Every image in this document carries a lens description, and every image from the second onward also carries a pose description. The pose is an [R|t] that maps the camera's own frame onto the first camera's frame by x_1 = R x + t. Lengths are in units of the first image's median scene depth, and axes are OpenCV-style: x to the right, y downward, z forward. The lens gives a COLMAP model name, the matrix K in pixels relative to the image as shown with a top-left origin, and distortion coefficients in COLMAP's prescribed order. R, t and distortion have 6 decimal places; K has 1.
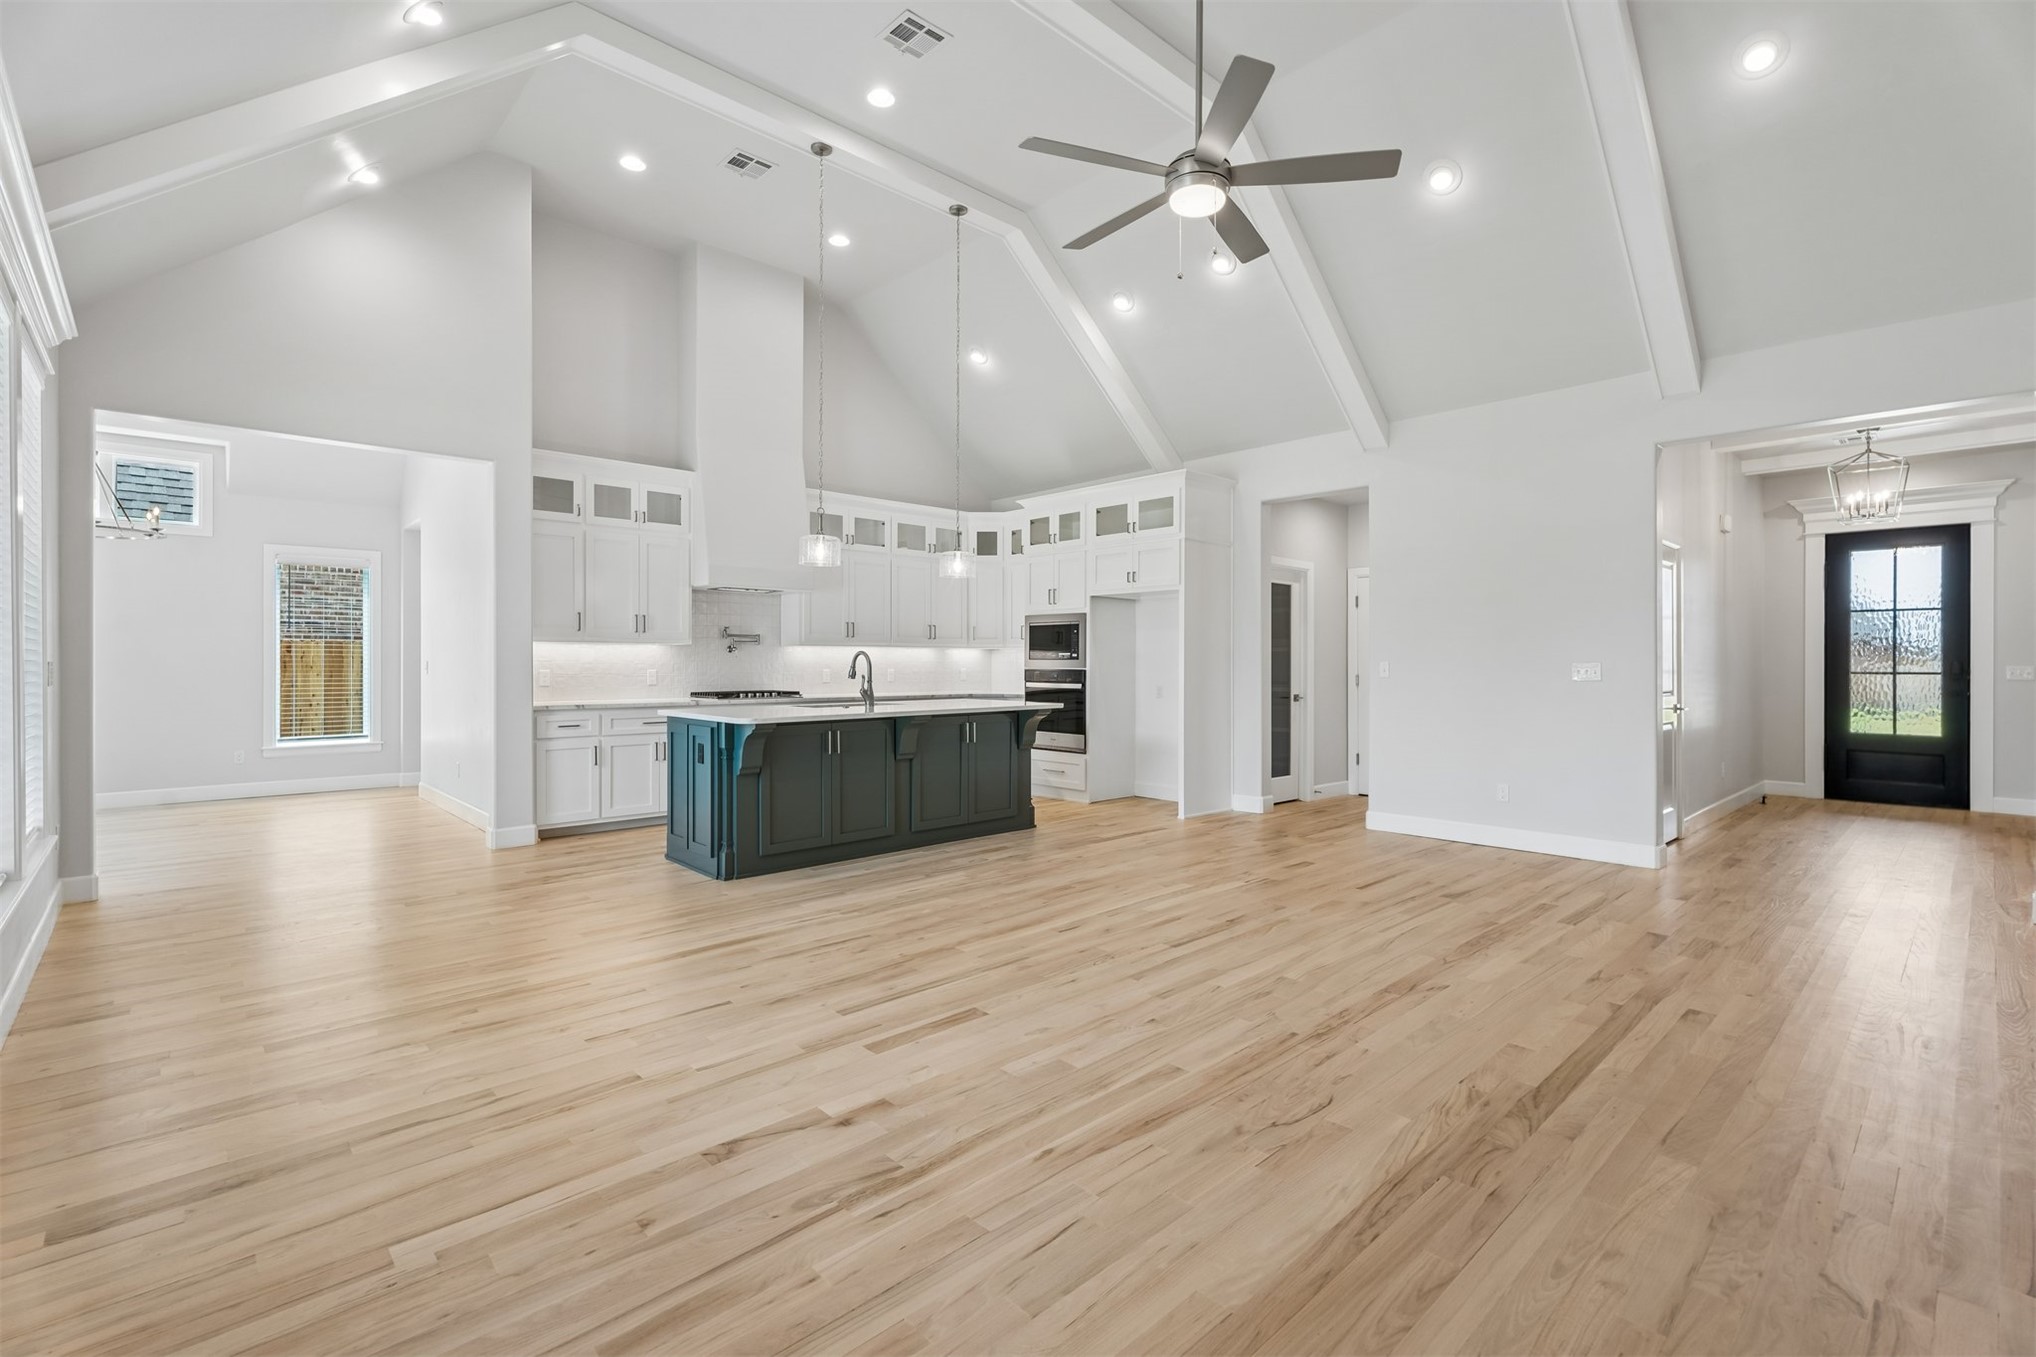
lens RADIAL K [[910.3, 0, 1016.0], [0, 910.3, 666.7], [0, 0, 1]] dist [0.003506, -0.000002]
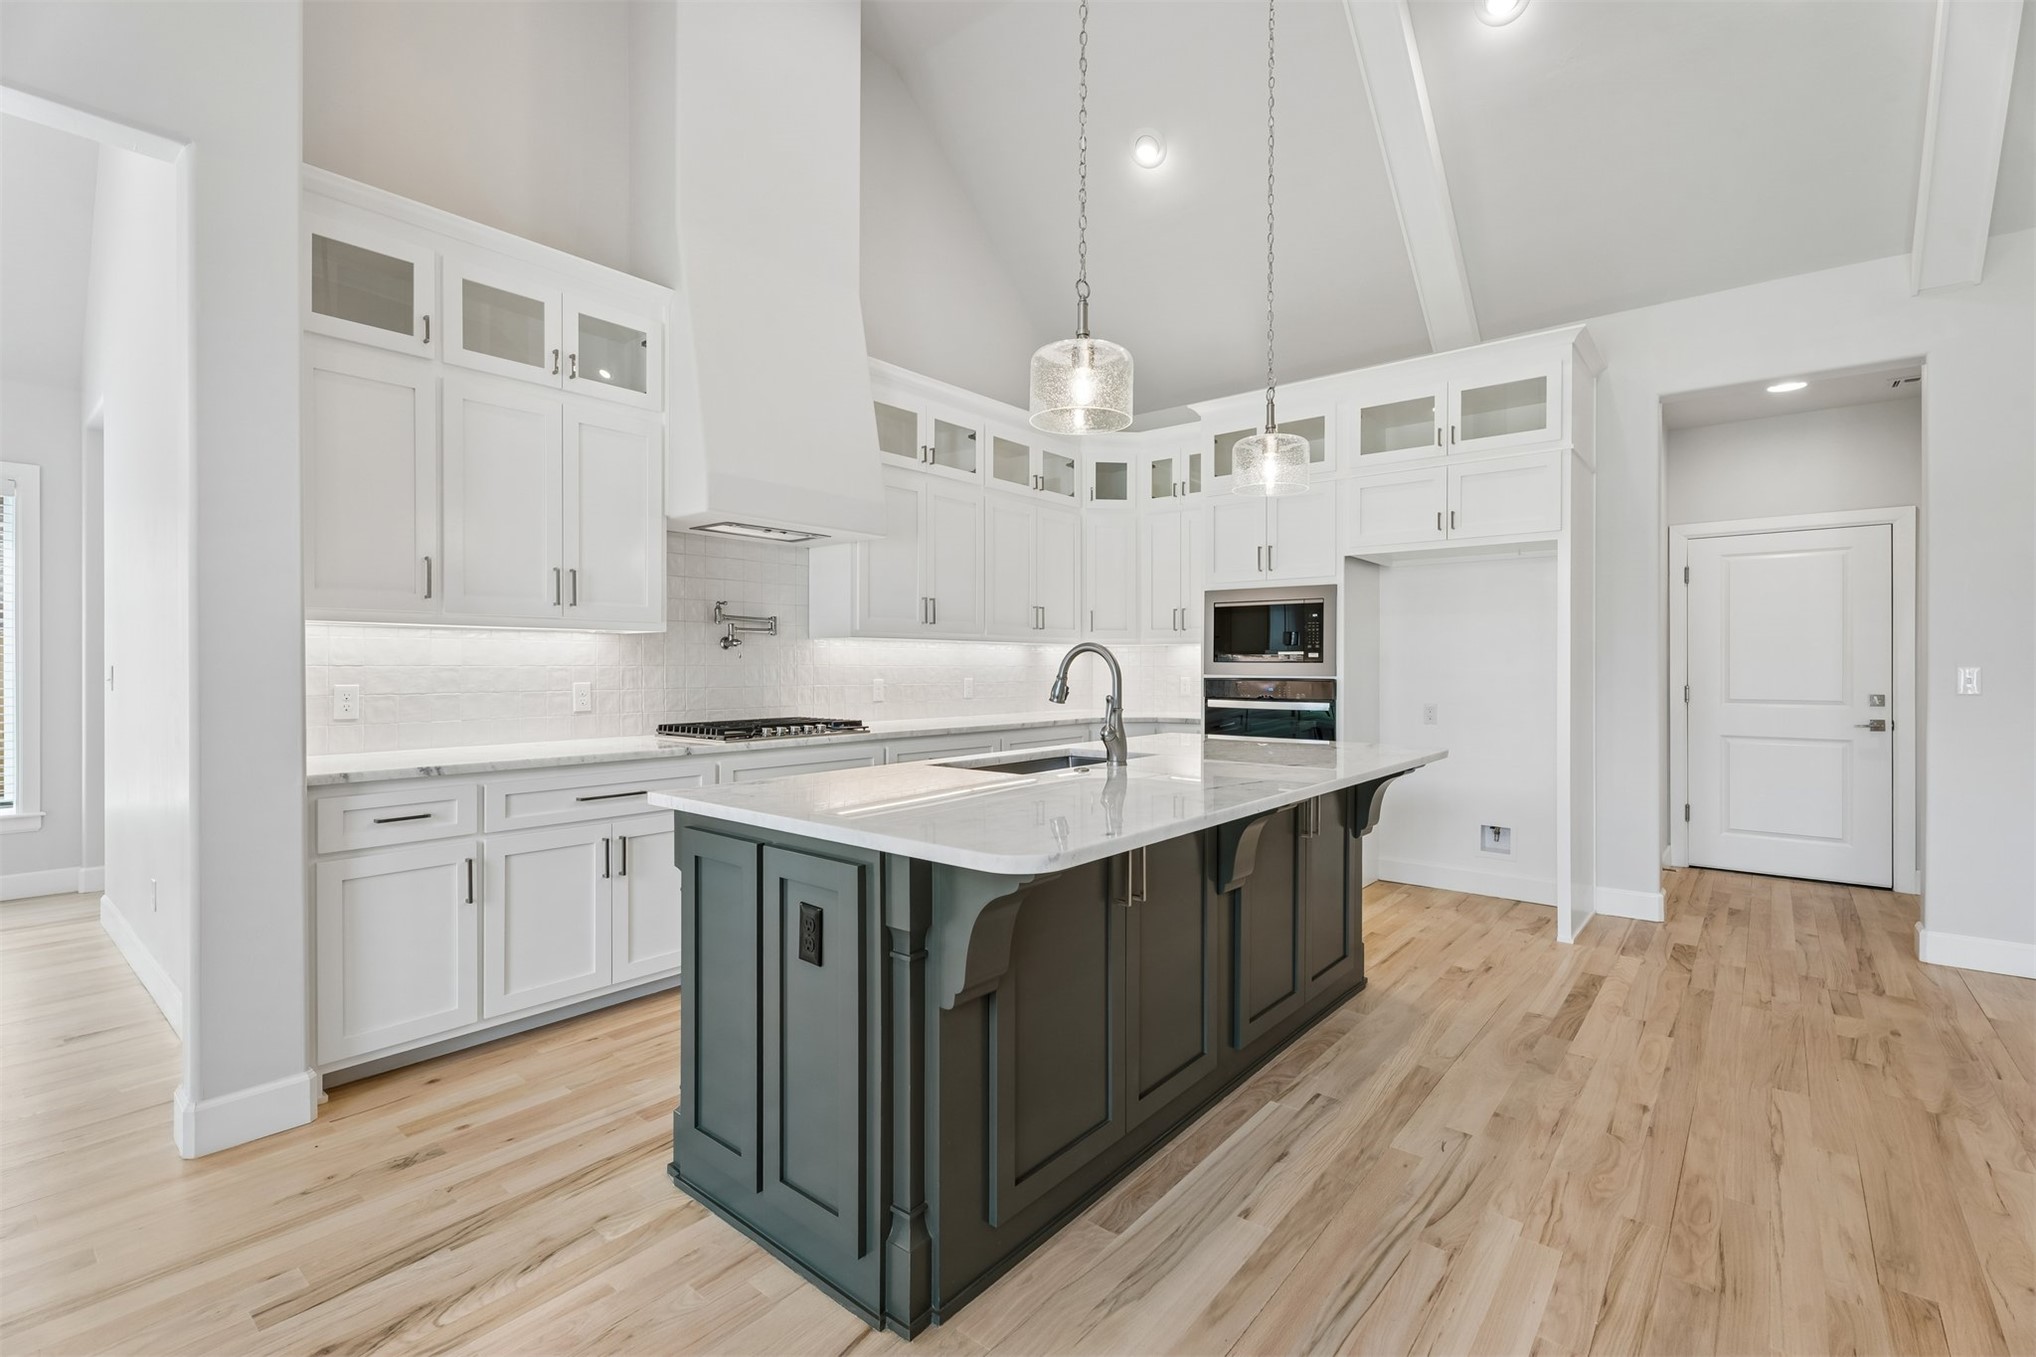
lens RADIAL K [[910.3, 0, 1021.2], [0, 910.3, 672.1], [0, 0, 1]] dist [0.003506, -0.000002]
pose [[0.991112, -0.001325, 0.133021, -0.229550], [0.000897, 0.999994, 0.003275, -0.003821], [-0.133024, -0.003127, 0.991108, 0.474610]]
